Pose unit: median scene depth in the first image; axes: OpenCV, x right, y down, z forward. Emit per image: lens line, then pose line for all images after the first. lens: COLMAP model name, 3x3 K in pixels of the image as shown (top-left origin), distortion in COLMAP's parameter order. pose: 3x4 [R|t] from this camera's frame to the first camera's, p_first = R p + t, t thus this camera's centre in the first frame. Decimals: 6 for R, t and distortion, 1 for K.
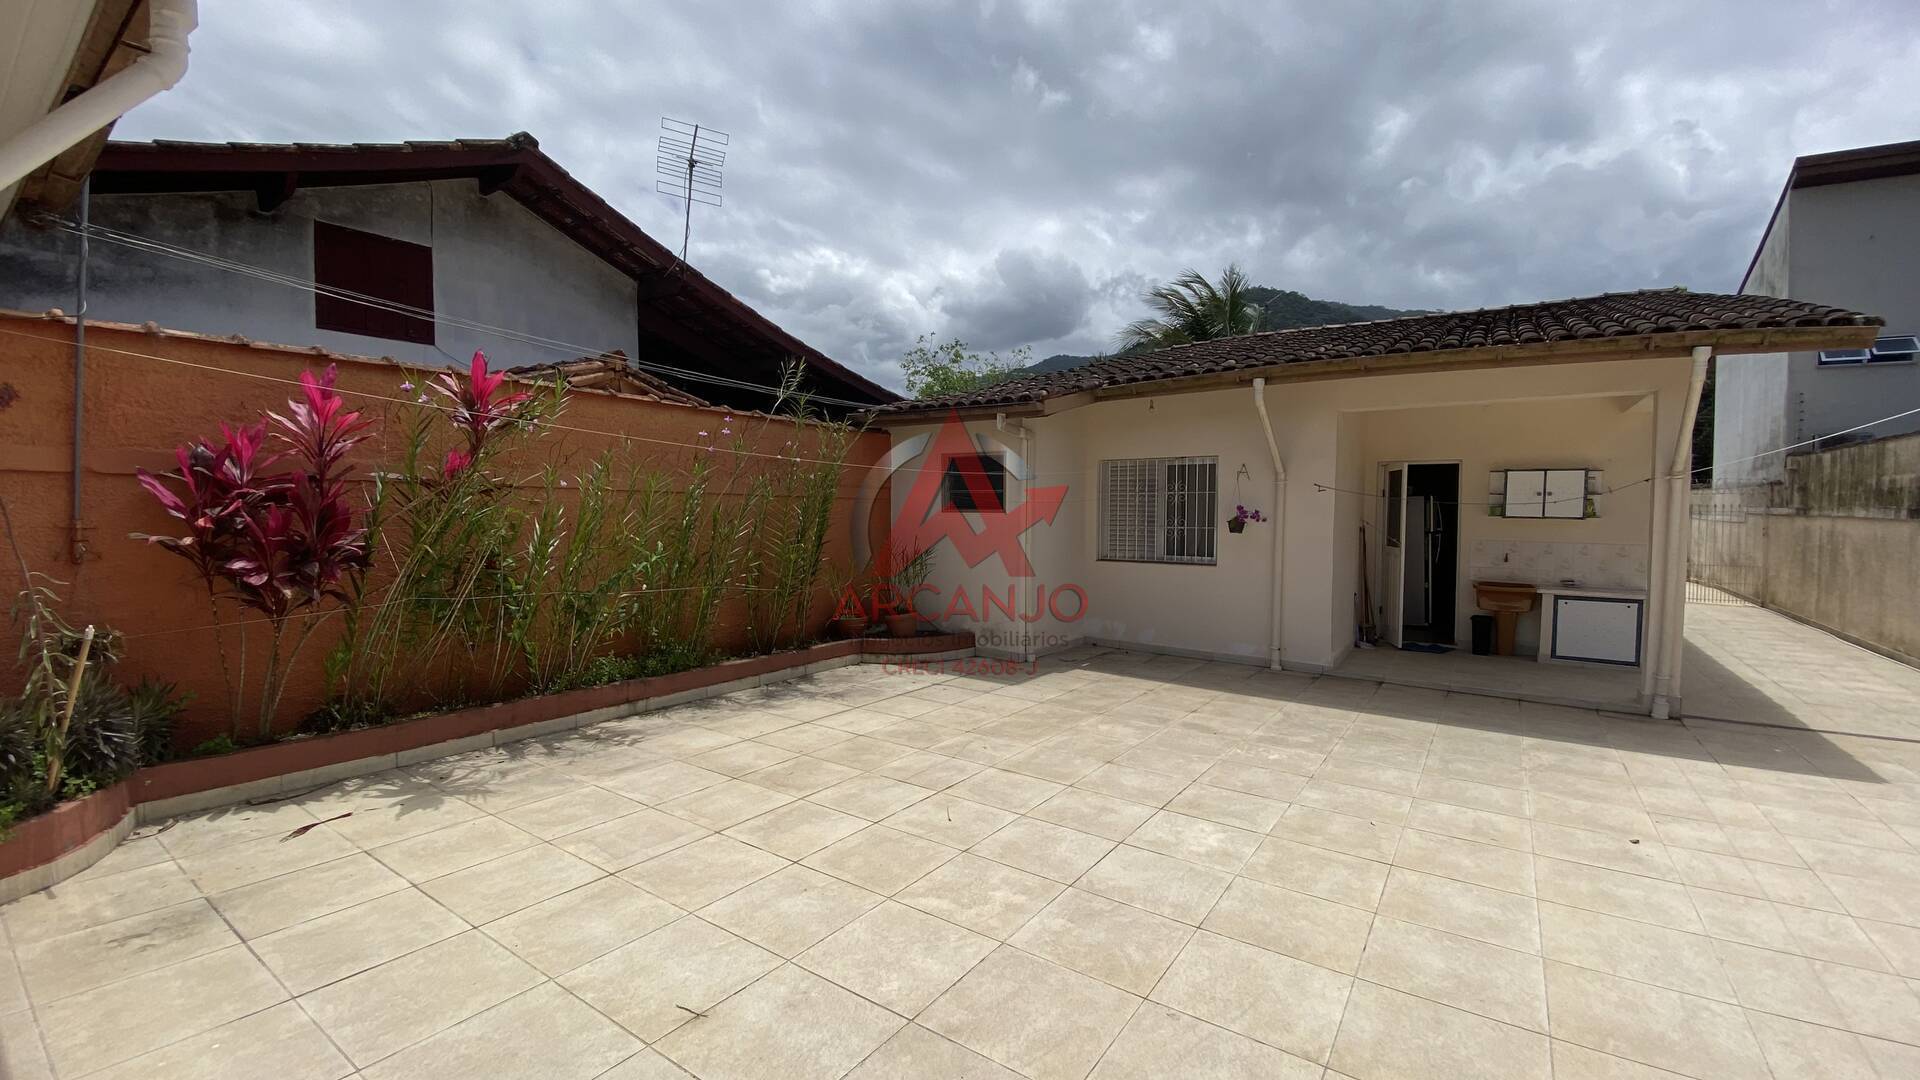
lens RADIAL K [[766.4, 0, 955.3], [0, 766.4, 538.0], [0, 0, 1]] dist [0.011571, -0.015872]
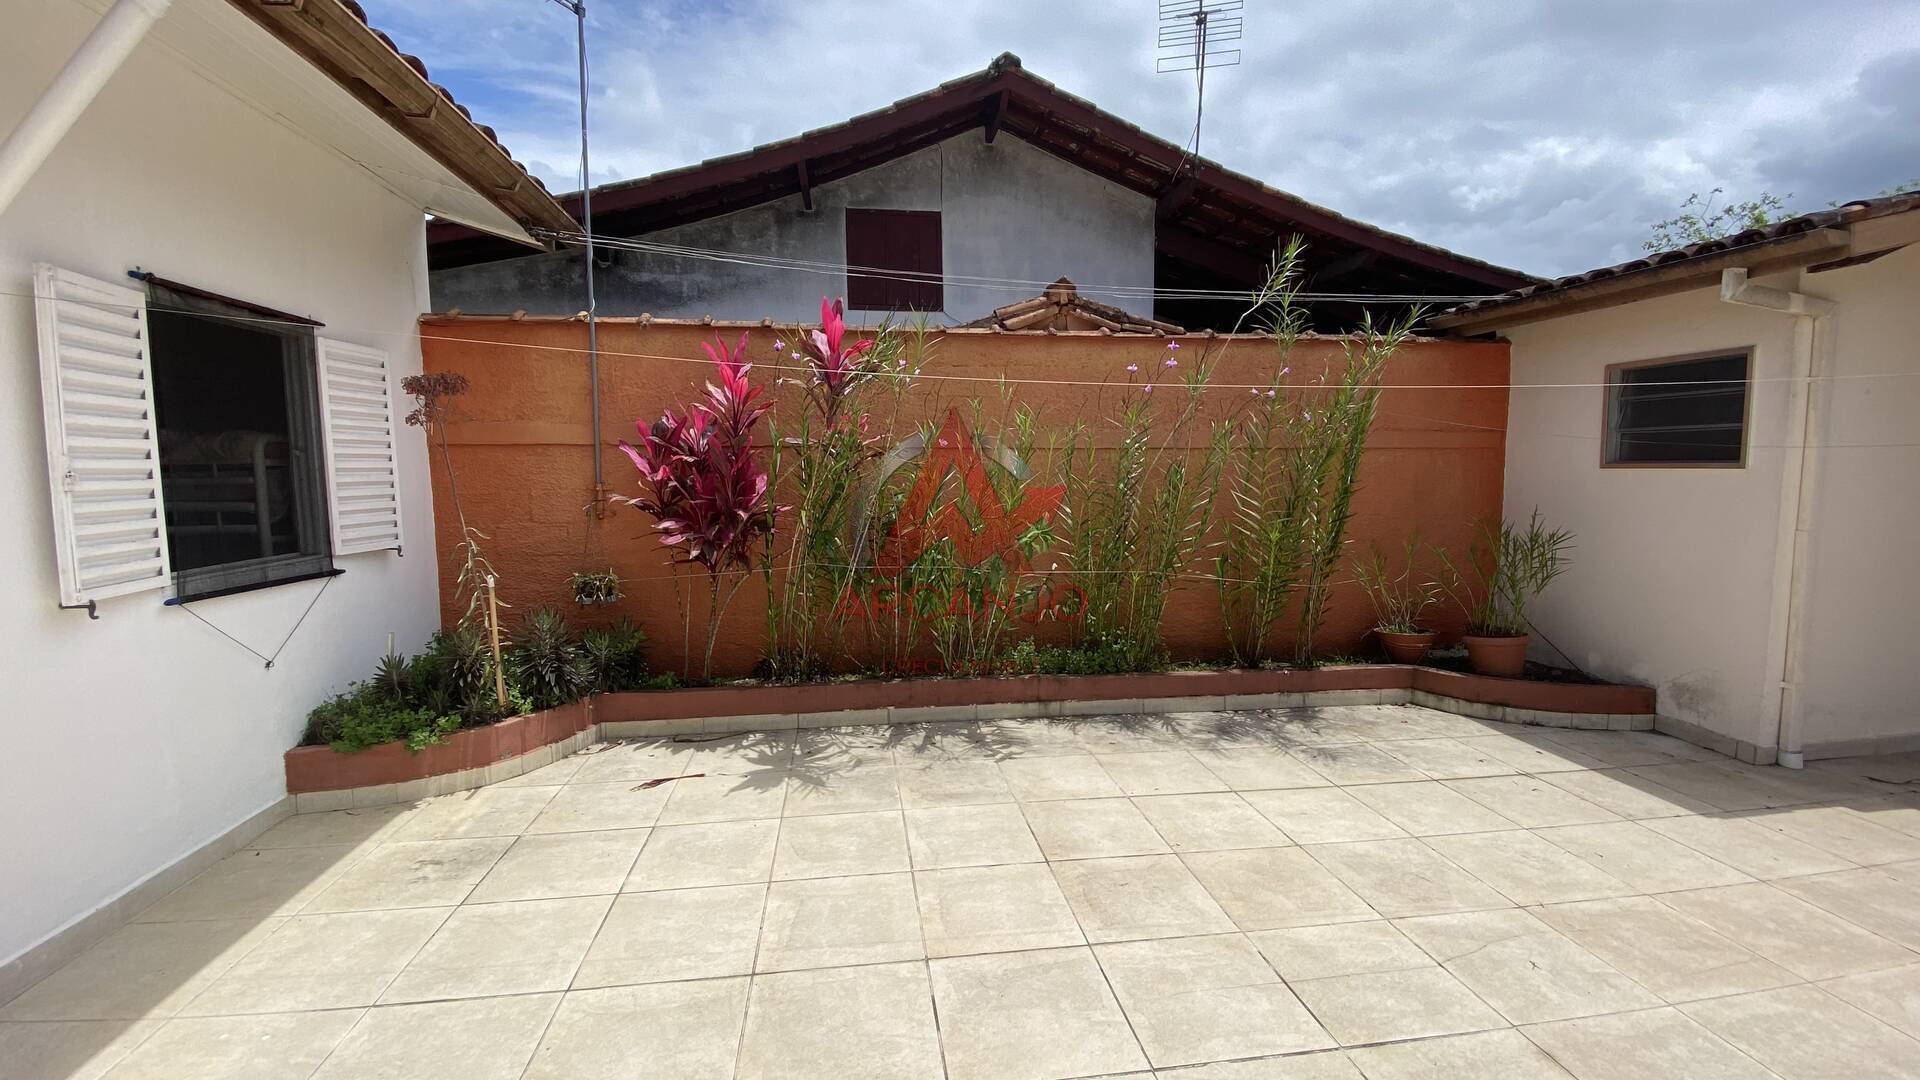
lens RADIAL K [[766.4, 0, 959.9], [0, 766.4, 544.3], [0, 0, 1]] dist [0.011571, -0.015872]
pose [[0.687865, 0.061127, -0.723260, 0.096866], [-0.017526, 0.997556, 0.067641, -0.011762], [0.725627, -0.033852, 0.687255, 0.334512]]
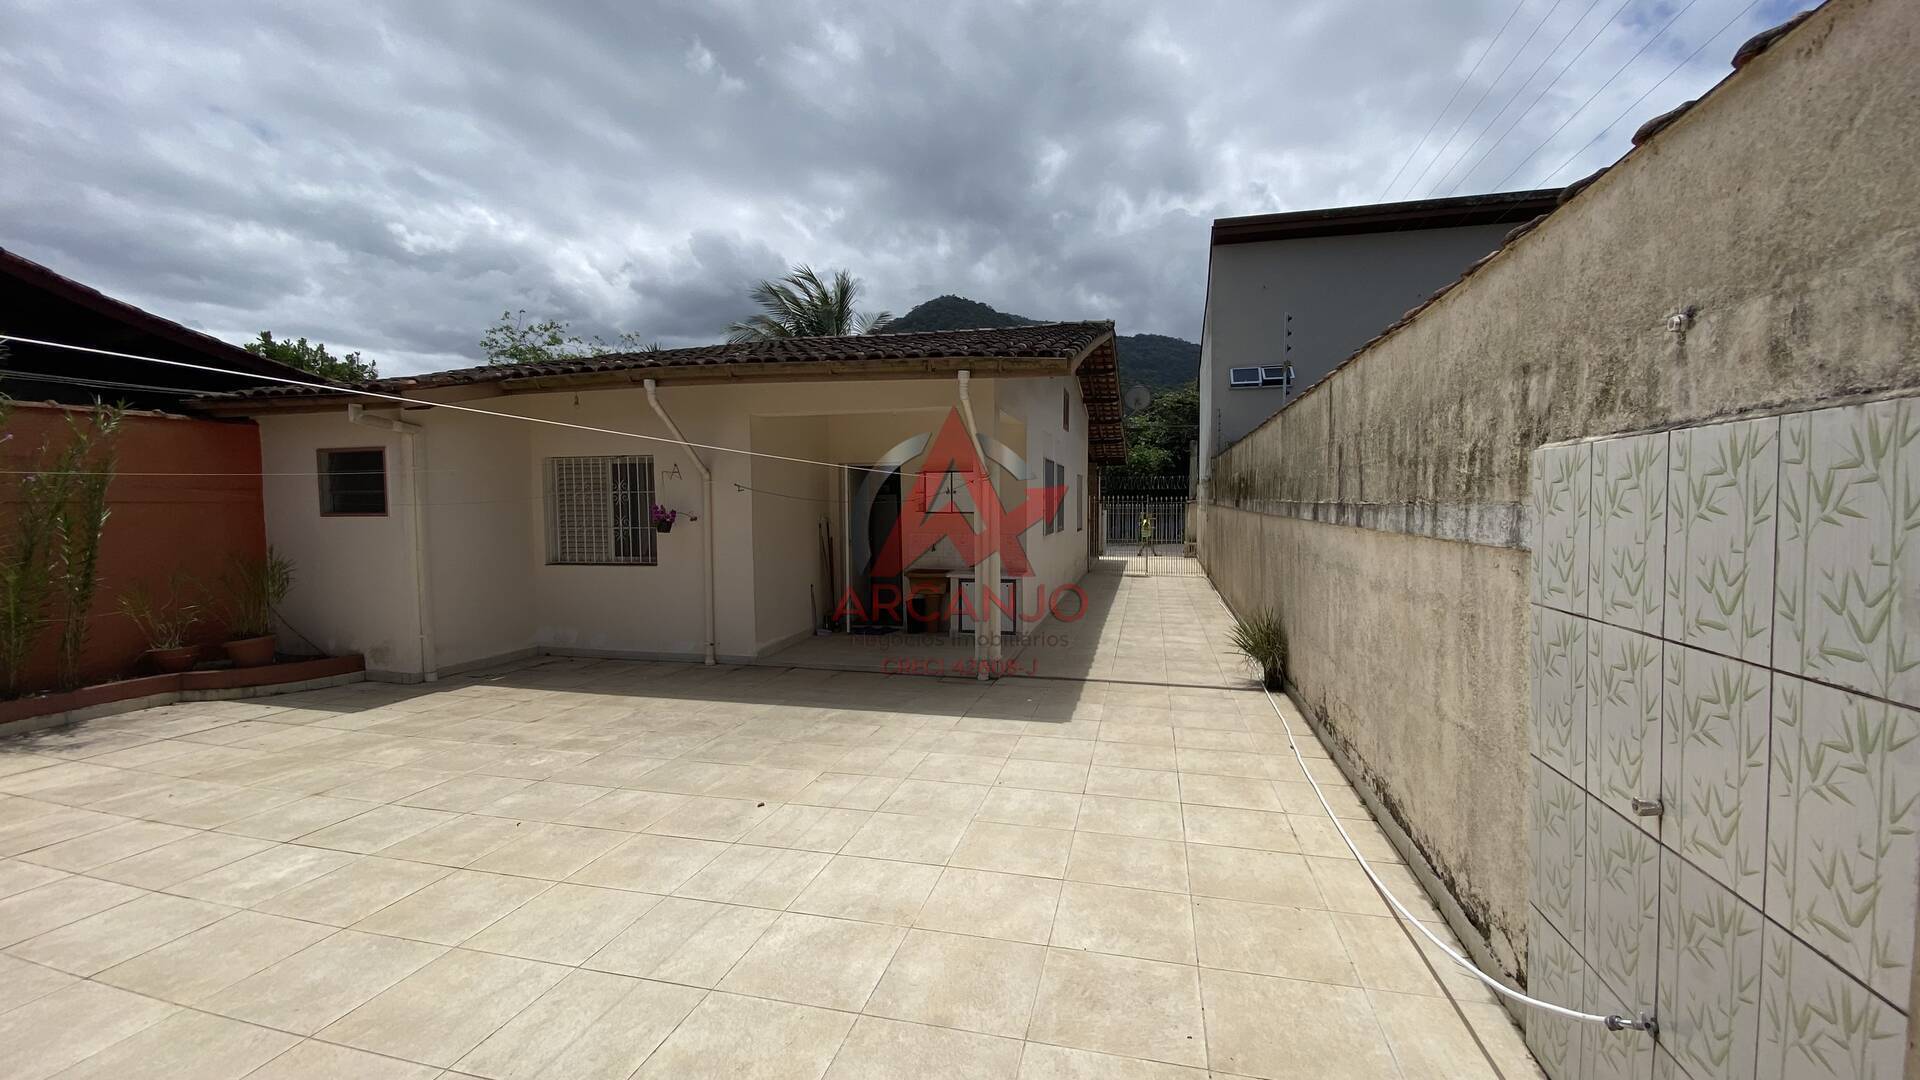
lens RADIAL K [[766.4, 0, 951.2], [0, 766.4, 535.6], [0, 0, 1]] dist [0.011571, -0.015872]
pose [[0.933157, -0.030764, 0.358150, 0.455158], [0.028801, 0.999527, 0.010816, -0.003621], [-0.358313, 0.000223, 0.933601, -0.099250]]
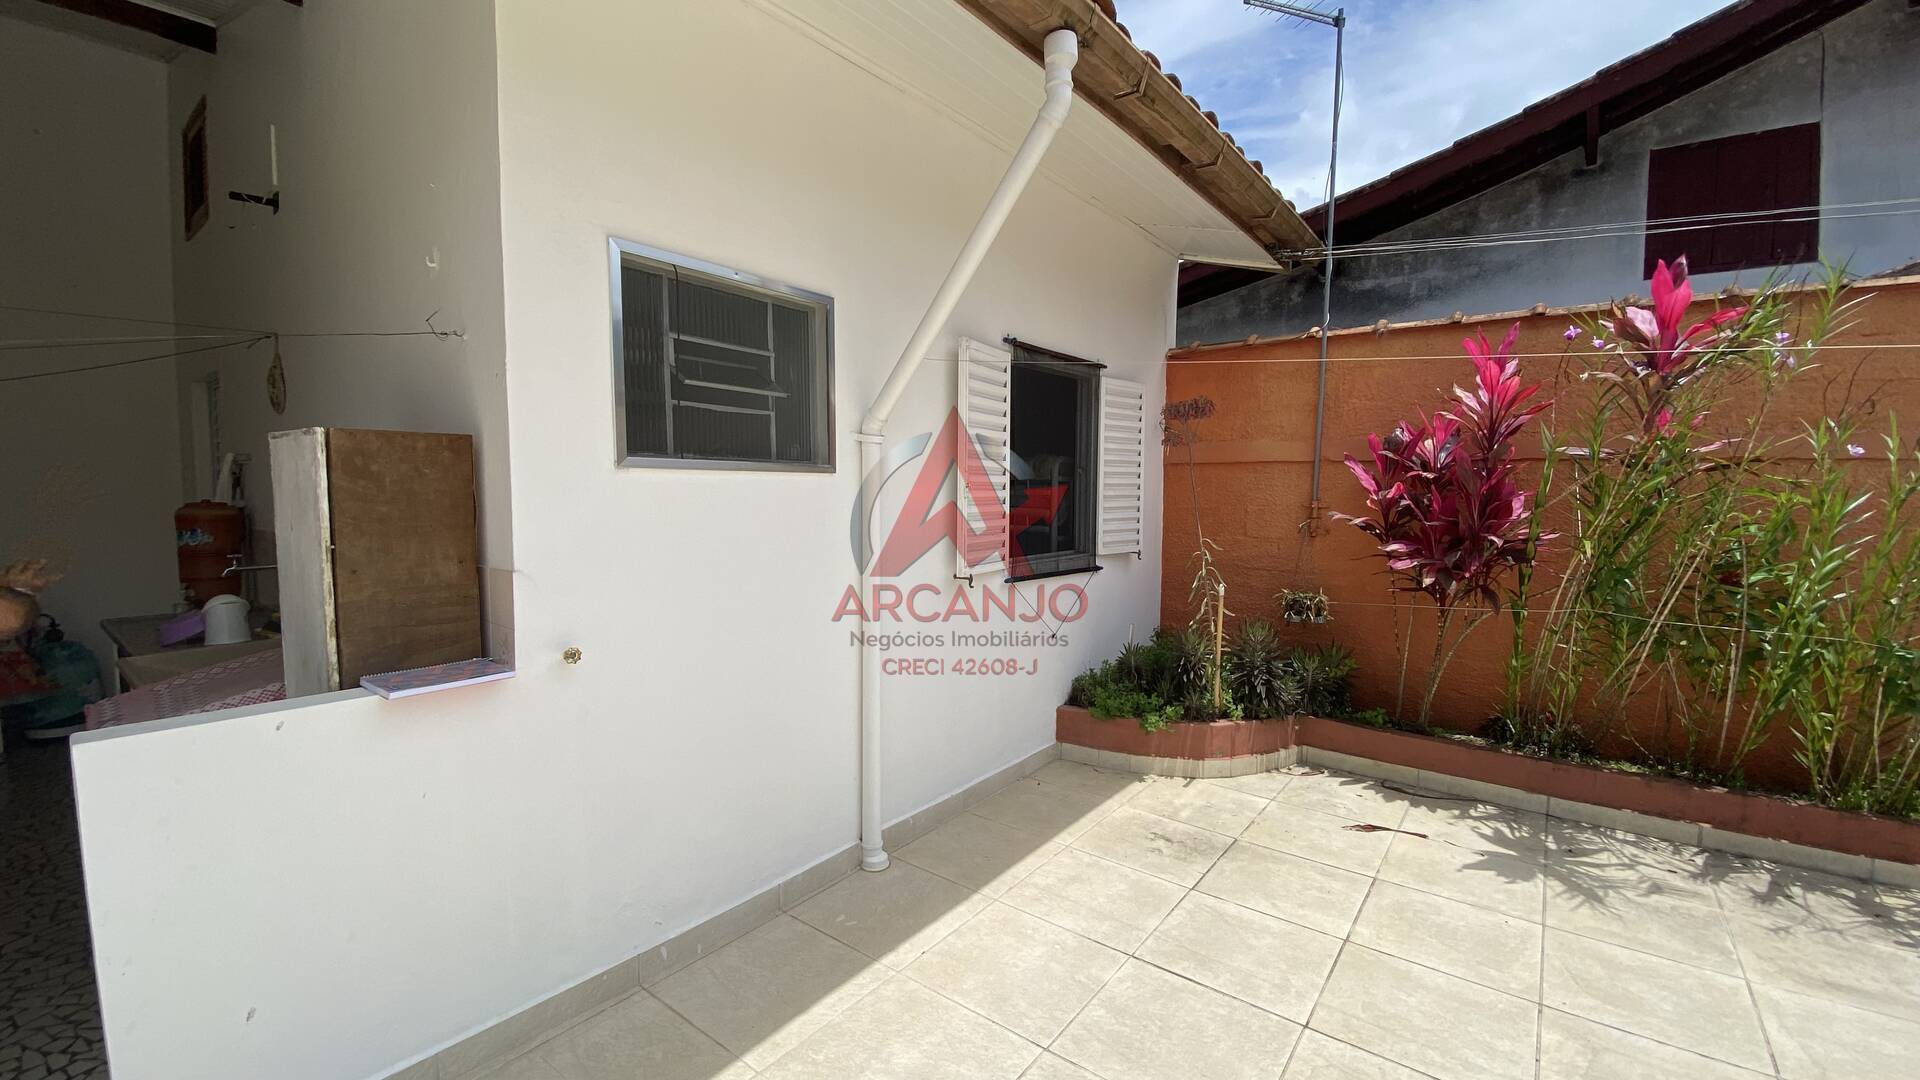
lens RADIAL K [[766.4, 0, 962.8], [0, 766.4, 545.9], [0, 0, 1]] dist [0.011571, -0.015872]
pose [[-0.047277, 0.068205, -0.996551, 0.058808], [-0.043682, 0.996571, 0.070279, -0.008103], [0.997926, 0.046854, -0.044135, 0.293523]]
